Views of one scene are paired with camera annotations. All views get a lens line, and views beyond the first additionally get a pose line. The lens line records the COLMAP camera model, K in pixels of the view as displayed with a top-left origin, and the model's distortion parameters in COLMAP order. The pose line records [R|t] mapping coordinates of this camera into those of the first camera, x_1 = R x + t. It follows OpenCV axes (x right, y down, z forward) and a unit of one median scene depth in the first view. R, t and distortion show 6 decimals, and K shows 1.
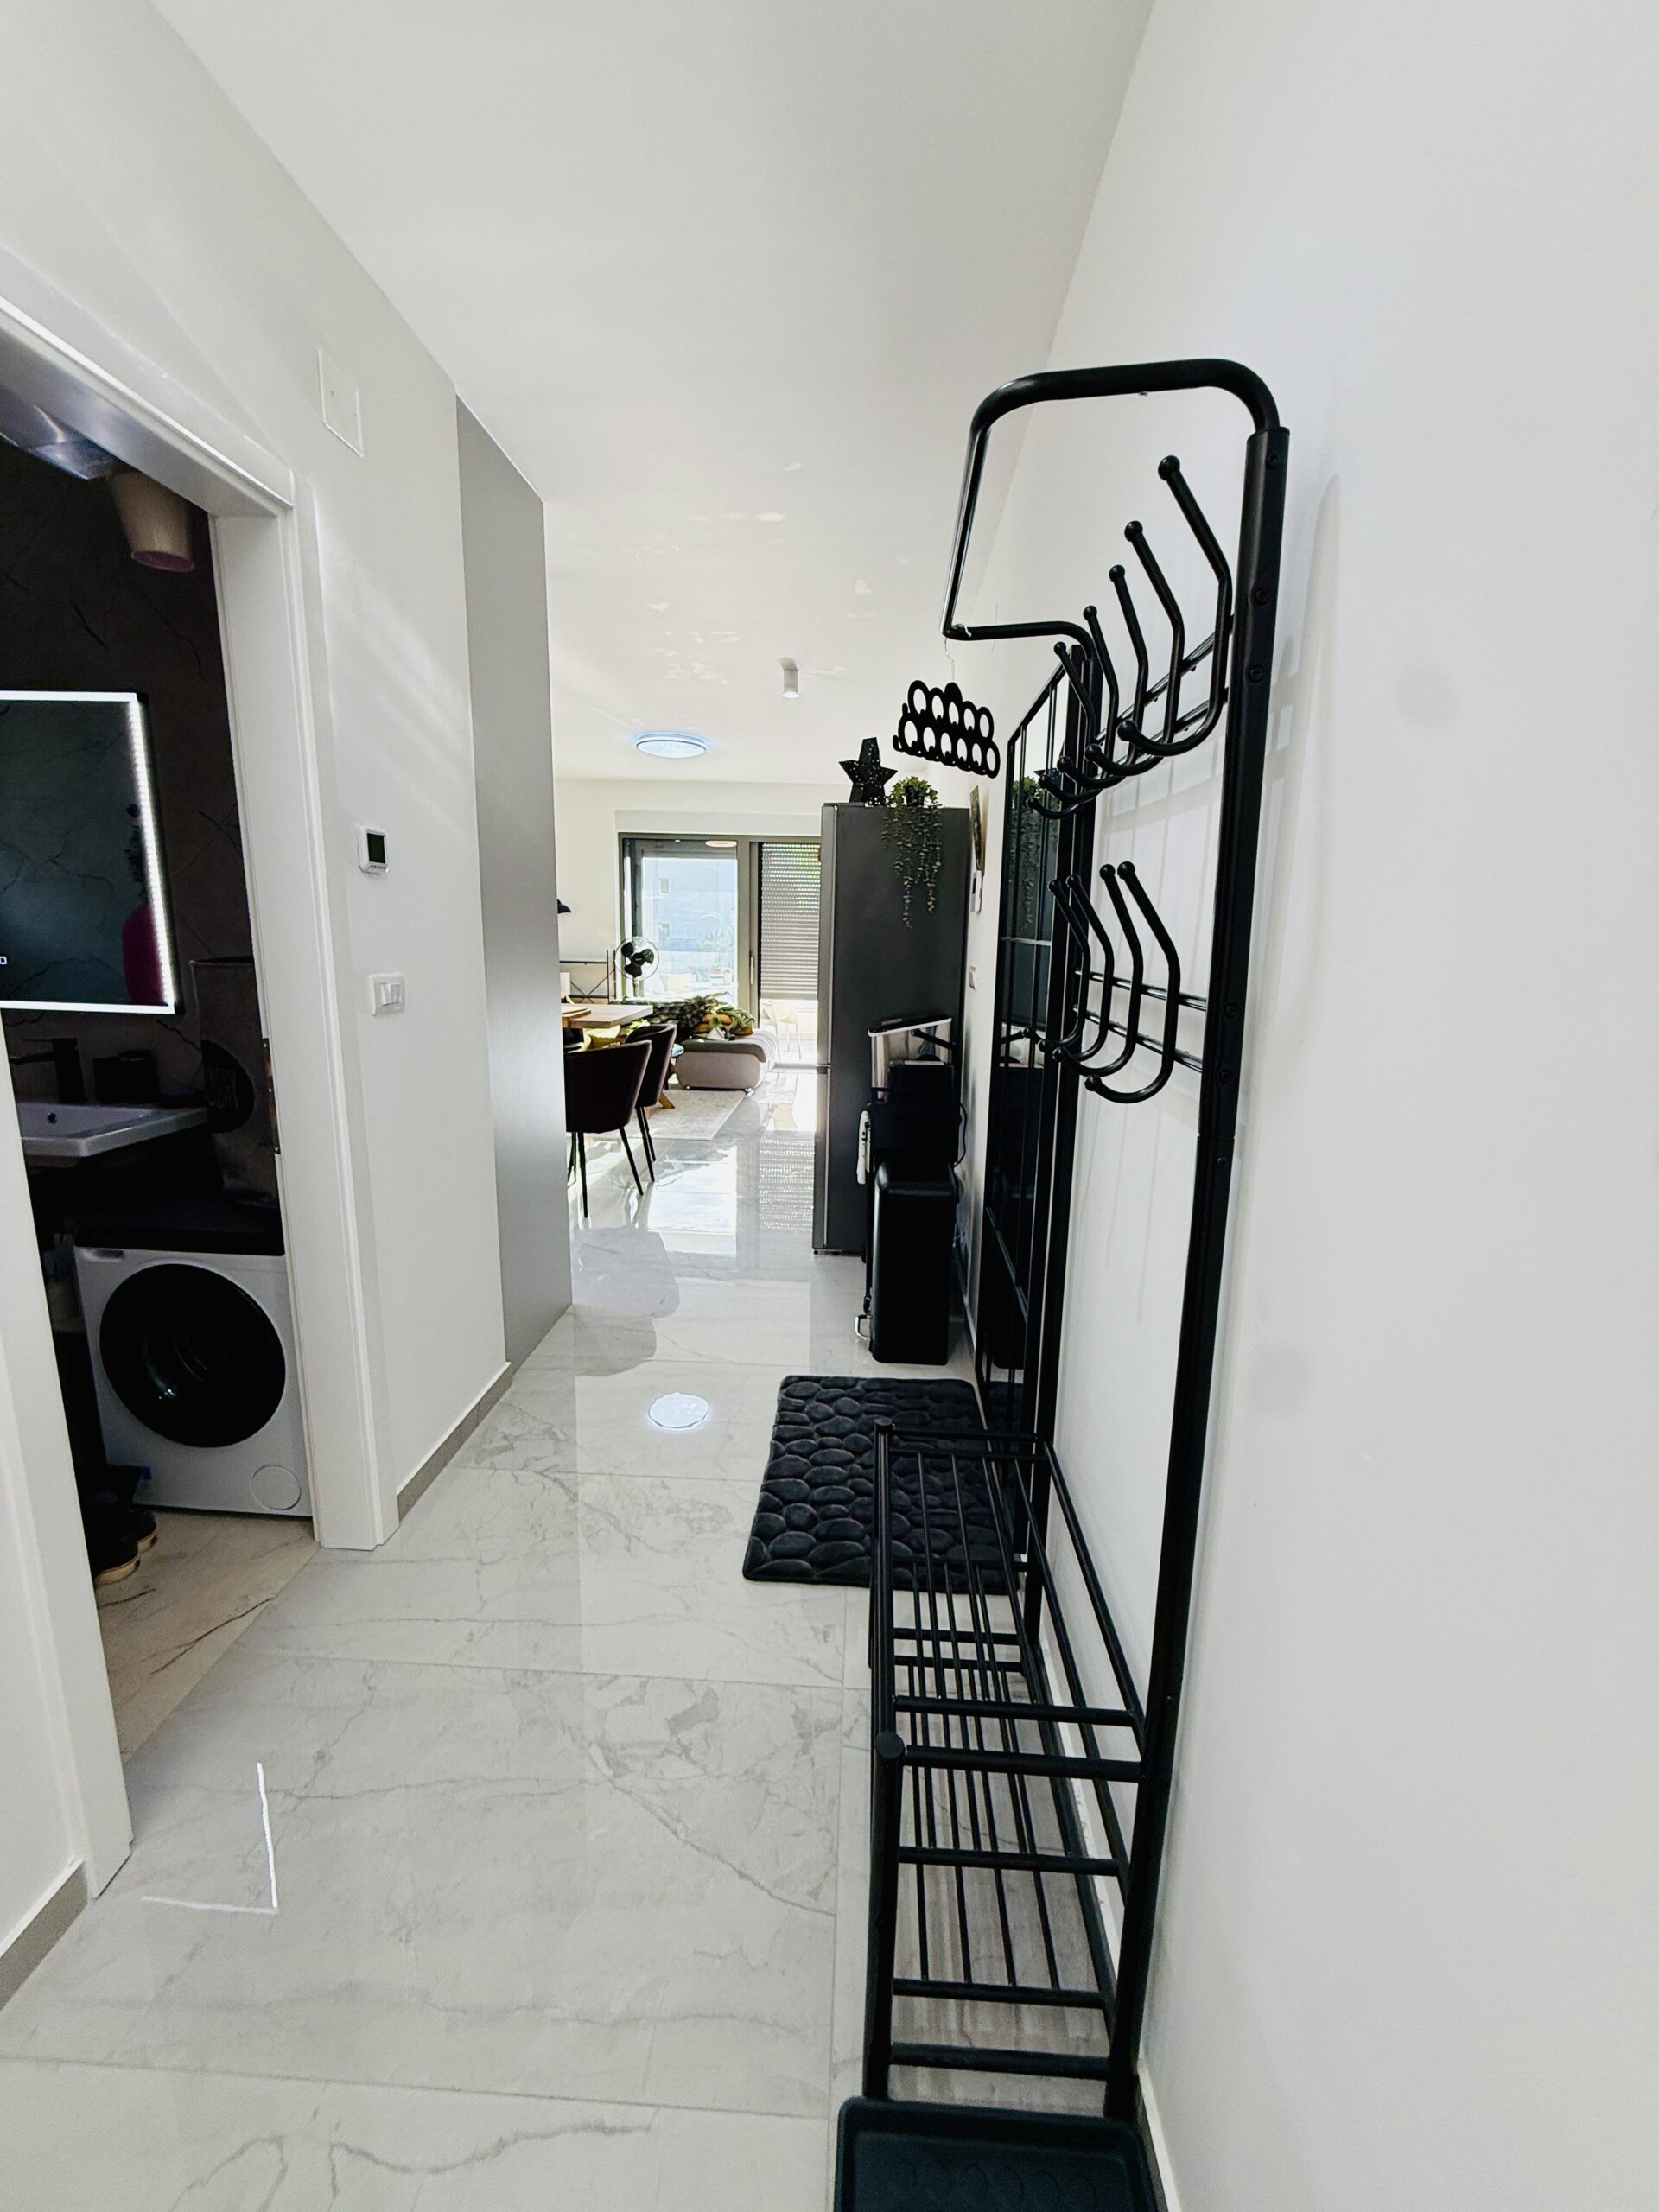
lens RADIAL K [[887.2, 0, 829.5], [0, 887.2, 1106.0], [0, 0, 1]] dist [0.000111, -0.000171]
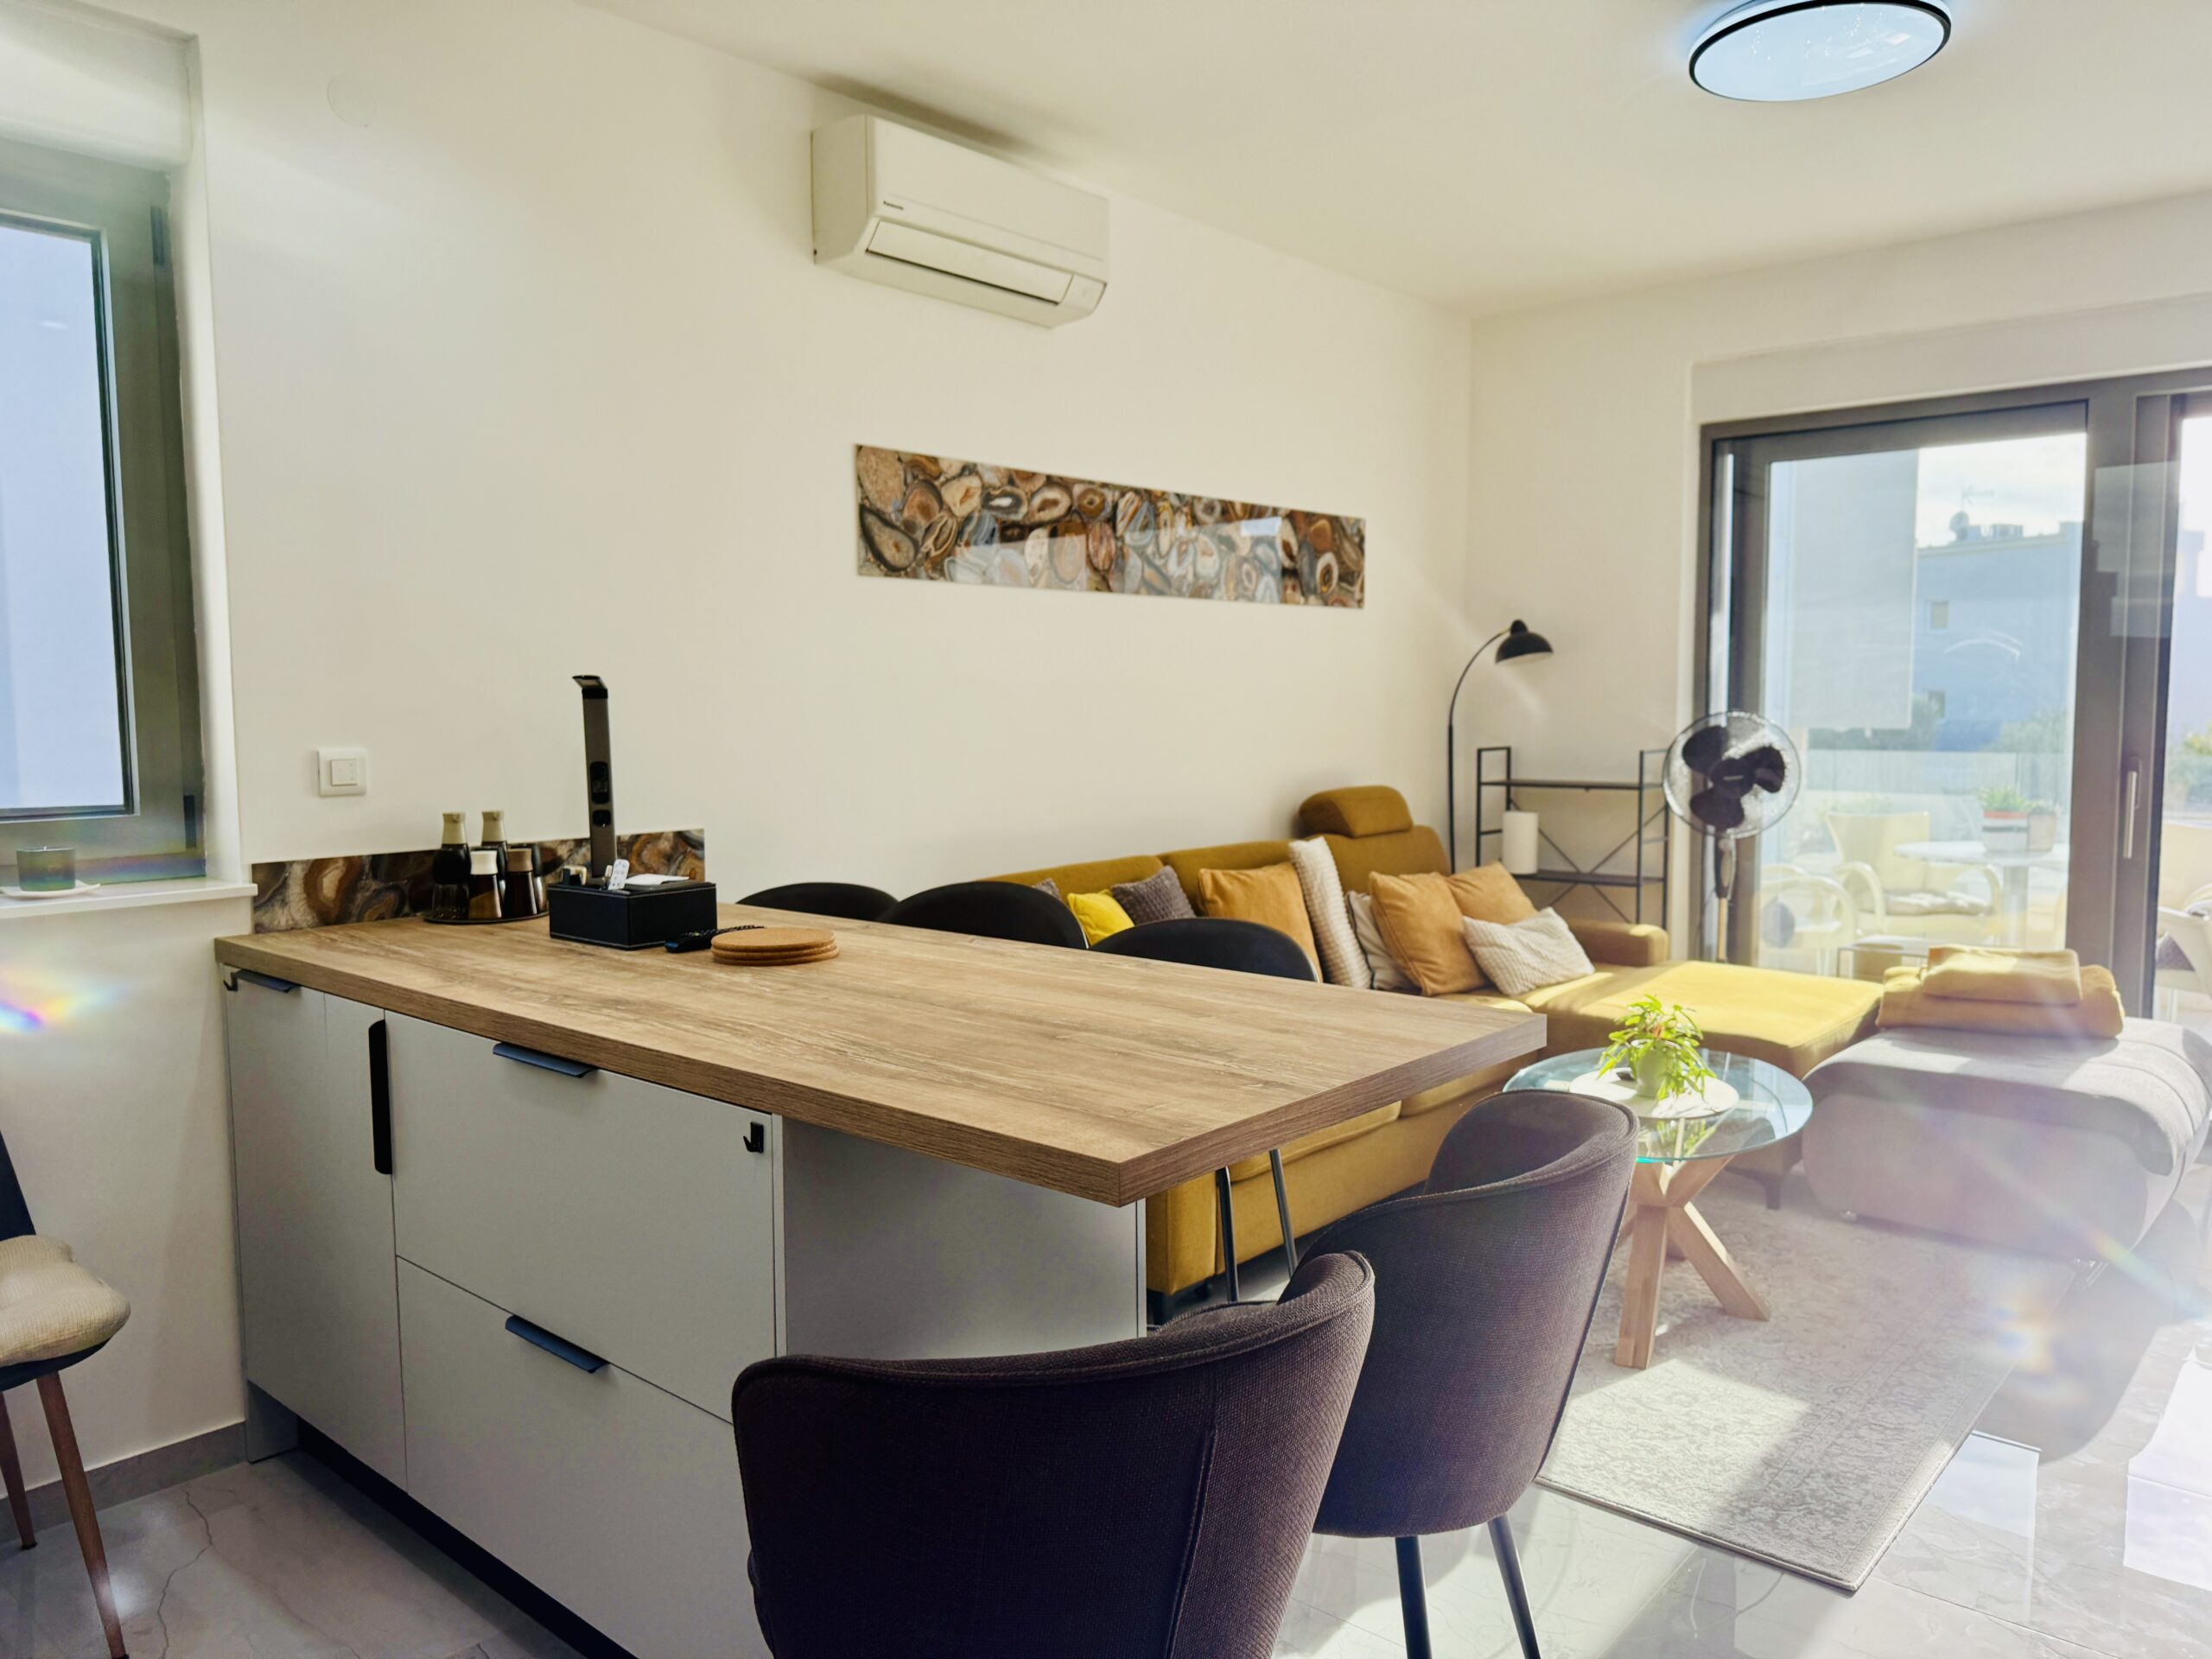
lens RADIAL K [[1564.2, 0, 1113.8], [0, 1564.2, 830.4], [0, 0, 1]] dist [0.086915, -0.109807]
pose [[0.787908, 0.023268, -0.615353, -0.030860], [-0.097671, 0.991358, -0.087574, -0.076205], [0.607997, 0.129102, 0.783372, 0.422397]]
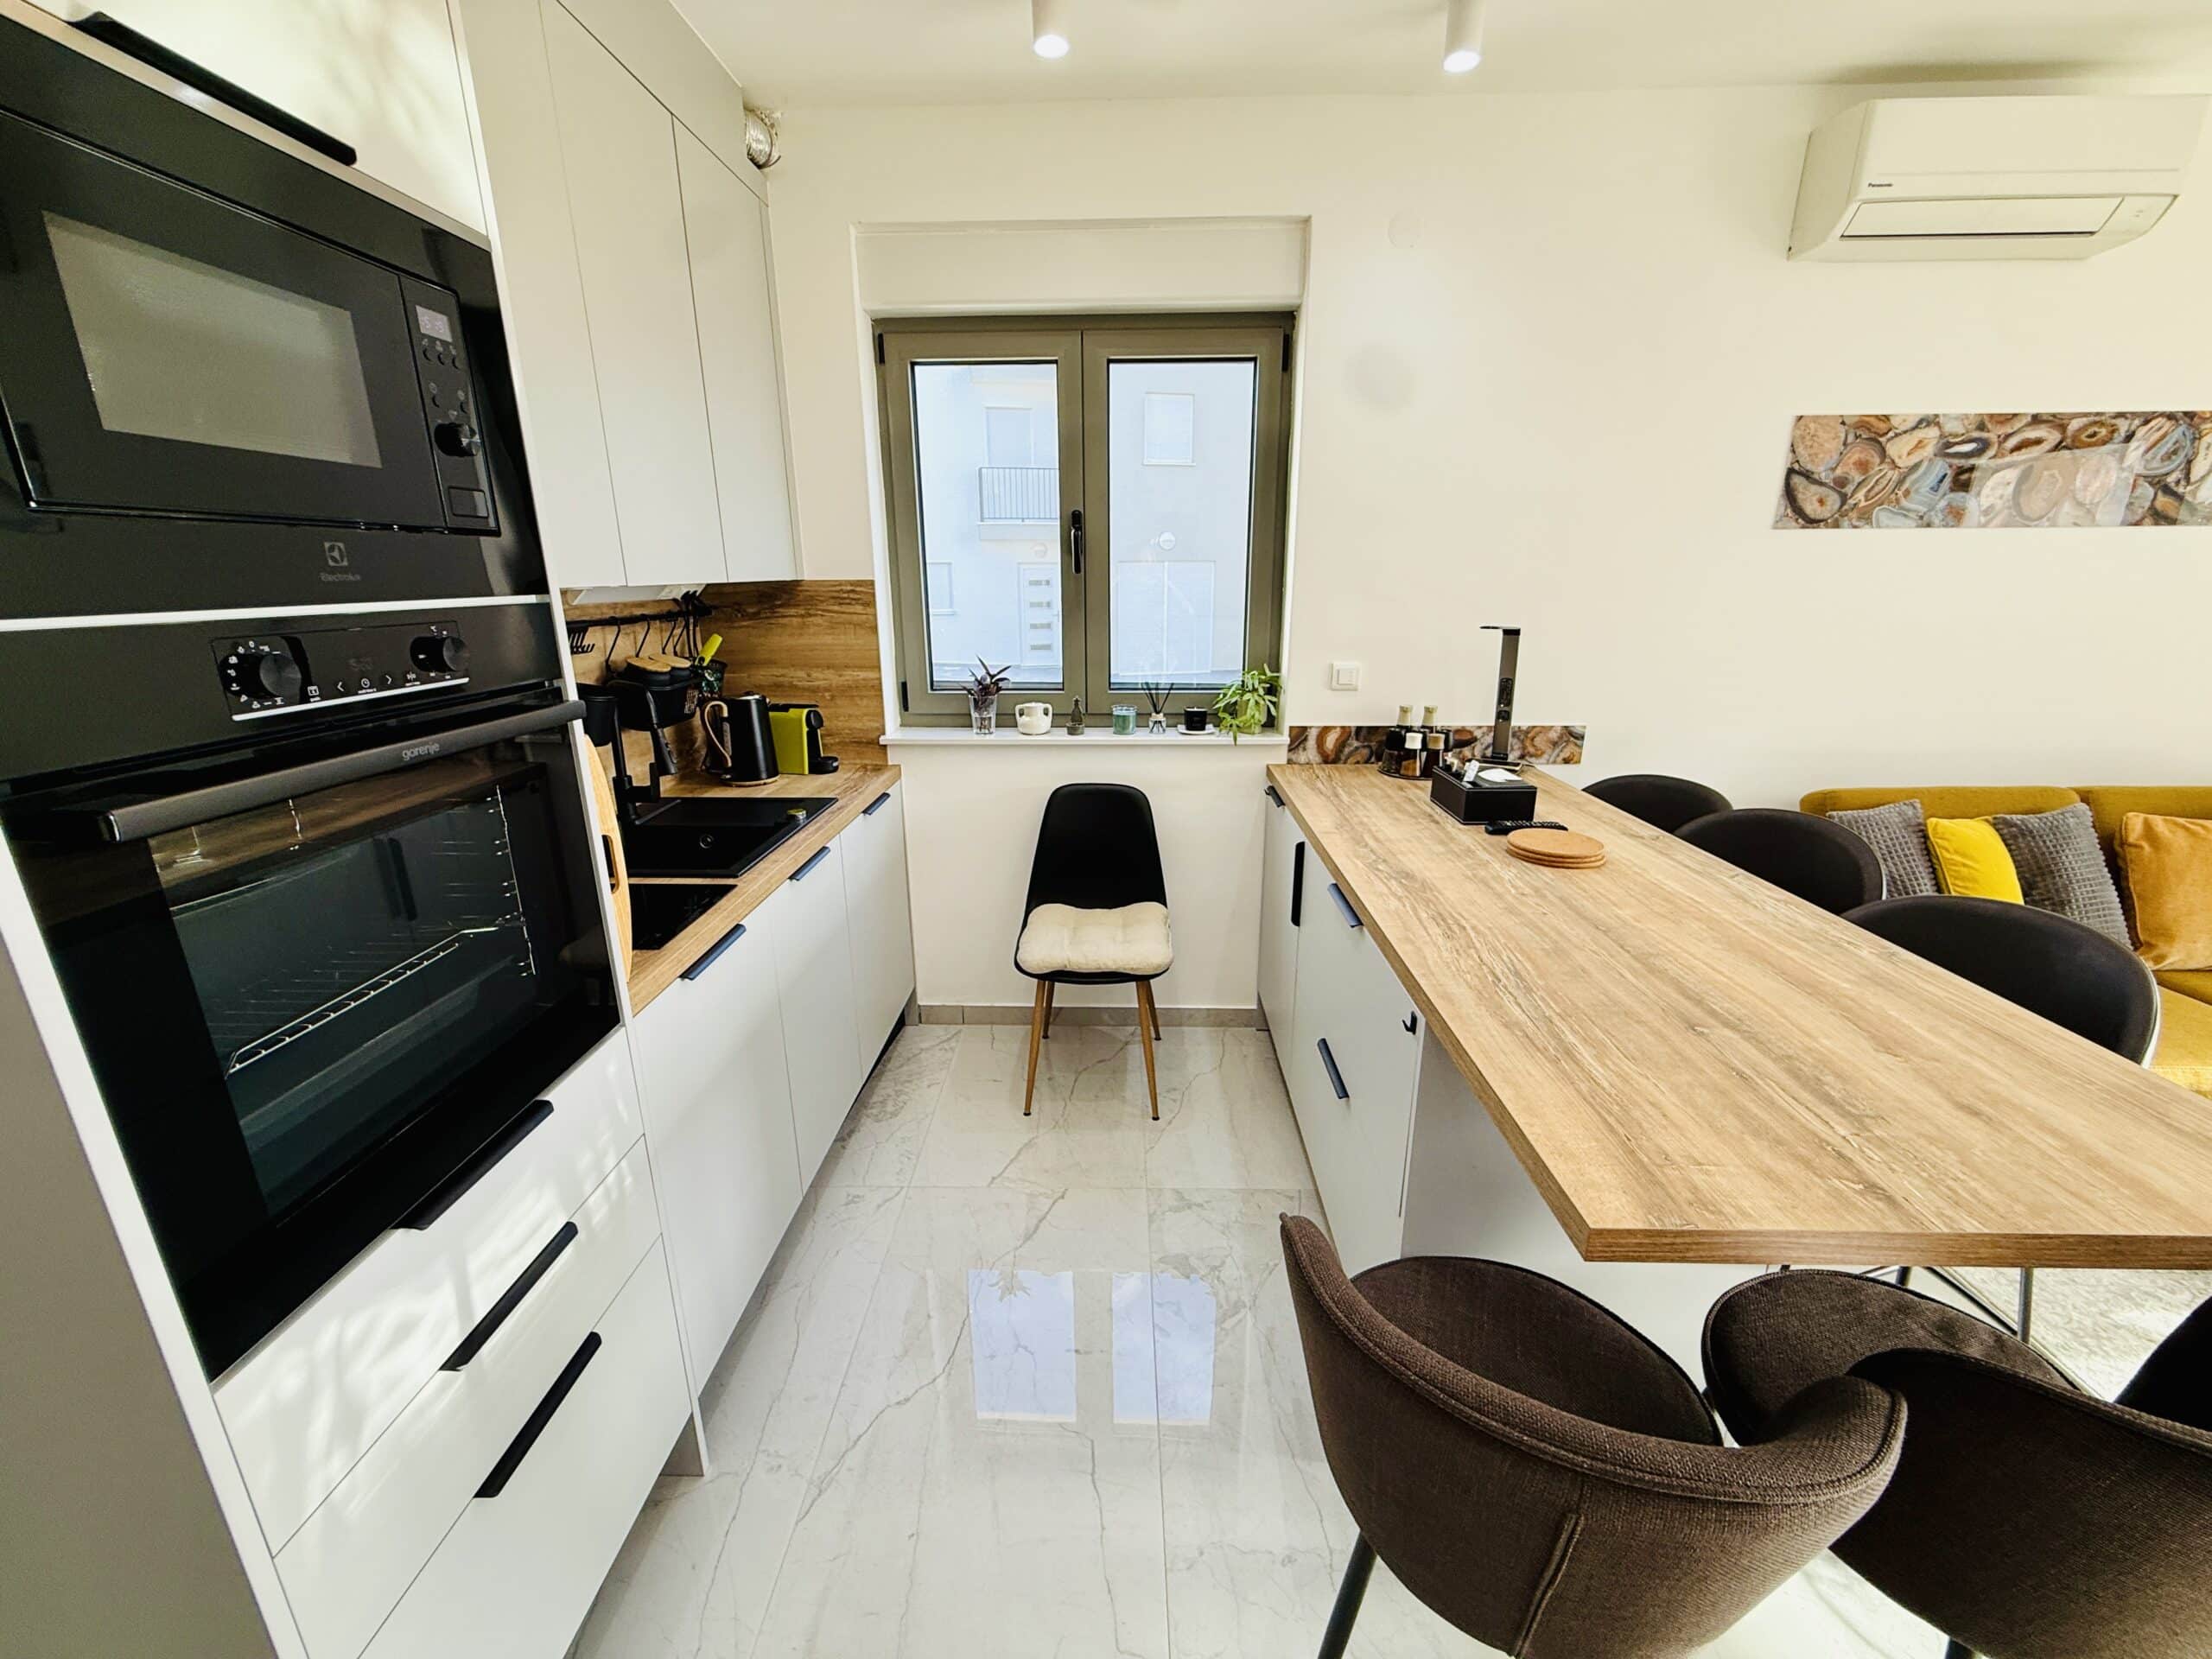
lens RADIAL K [[884.7, 0, 1103.7], [0, 884.7, 828.8], [0, 0, 1]] dist [-0.000909, 0.000069]
pose [[0.026842, 0.260592, -0.965076, -0.048915], [-0.192419, 0.948716, 0.250823, -0.117506], [0.980946, 0.178966, 0.075608, 0.492520]]
